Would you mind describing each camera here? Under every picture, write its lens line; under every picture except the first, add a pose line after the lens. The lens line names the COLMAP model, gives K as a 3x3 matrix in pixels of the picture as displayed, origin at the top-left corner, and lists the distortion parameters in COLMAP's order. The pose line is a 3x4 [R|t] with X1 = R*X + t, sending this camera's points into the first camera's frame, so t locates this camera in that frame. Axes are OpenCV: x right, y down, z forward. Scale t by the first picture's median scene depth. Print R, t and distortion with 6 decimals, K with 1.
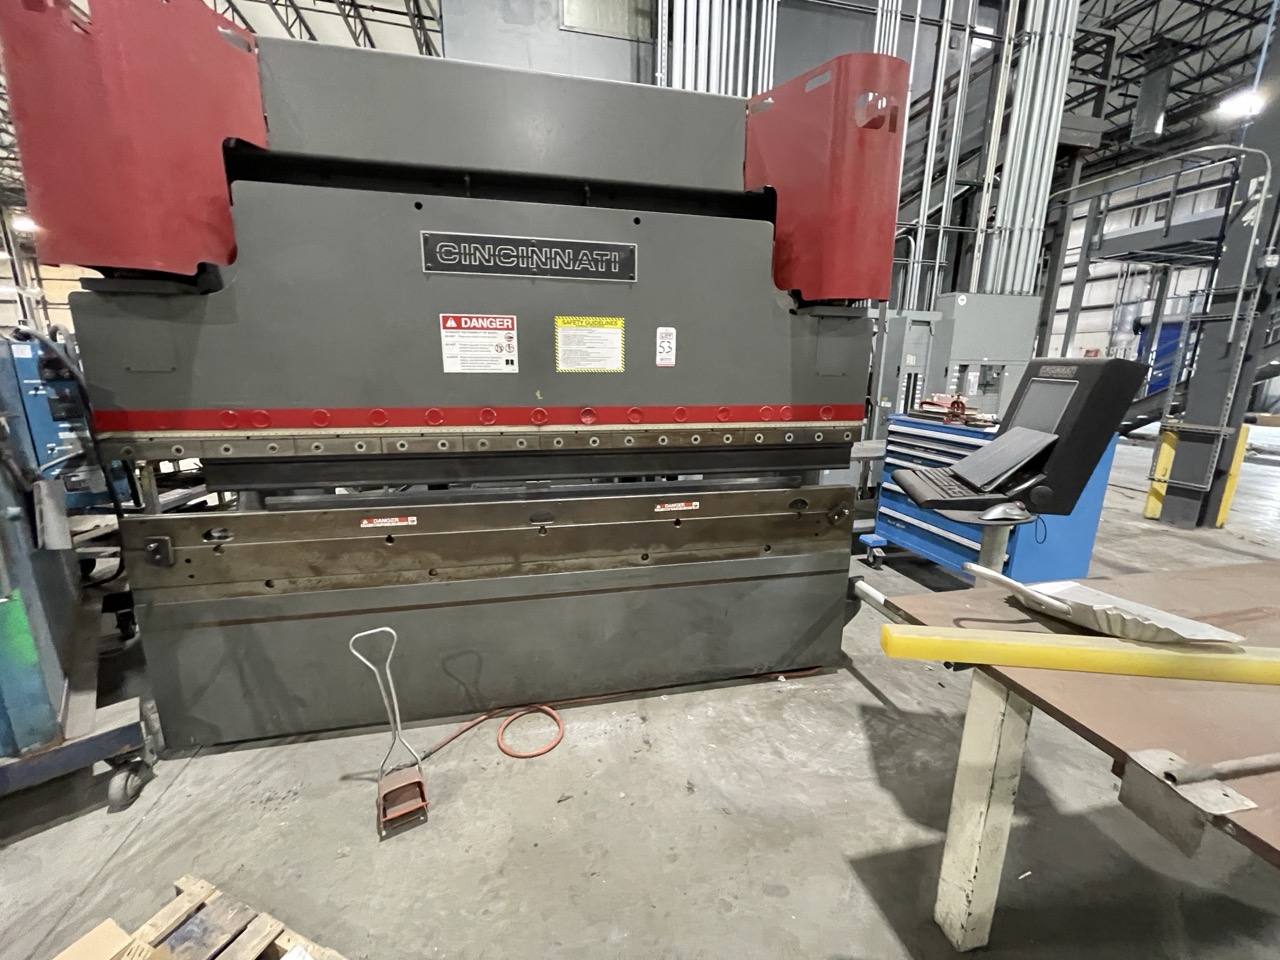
lens RADIAL K [[515.2, 0, 640.7], [0, 515.2, 488.7], [0, 0, 1]] dist [-0.000553, 0.000359]
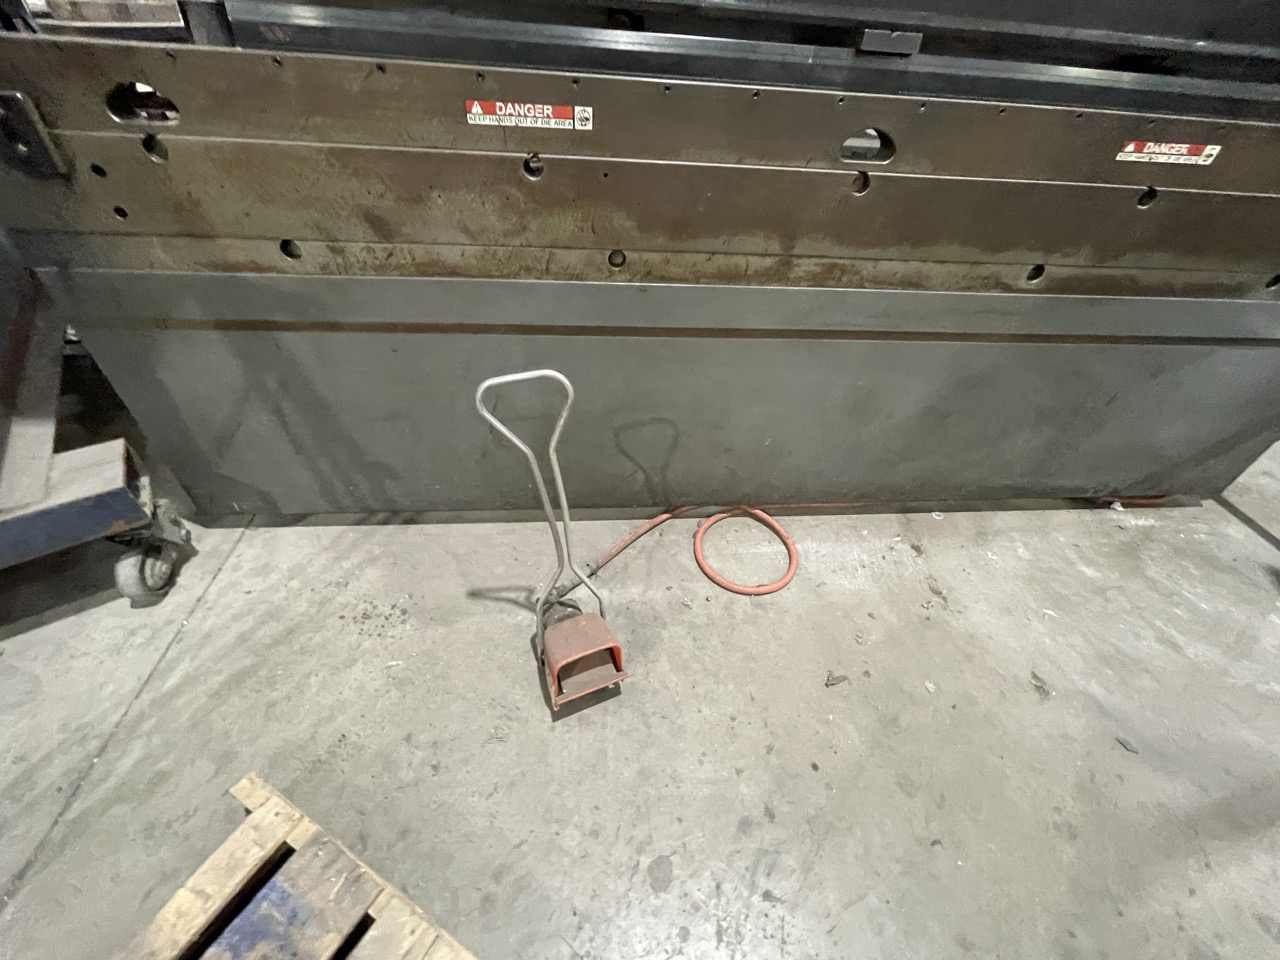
lens RADIAL K [[515.2, 0, 638.5], [0, 515.2, 478.5], [0, 0, 1]] dist [-0.000553, 0.000359]
pose [[0.990059, 0.121862, -0.070234, -0.338815], [-0.076234, 0.884561, 0.460152, 0.126376], [0.118202, -0.450223, 0.885058, 0.513835]]
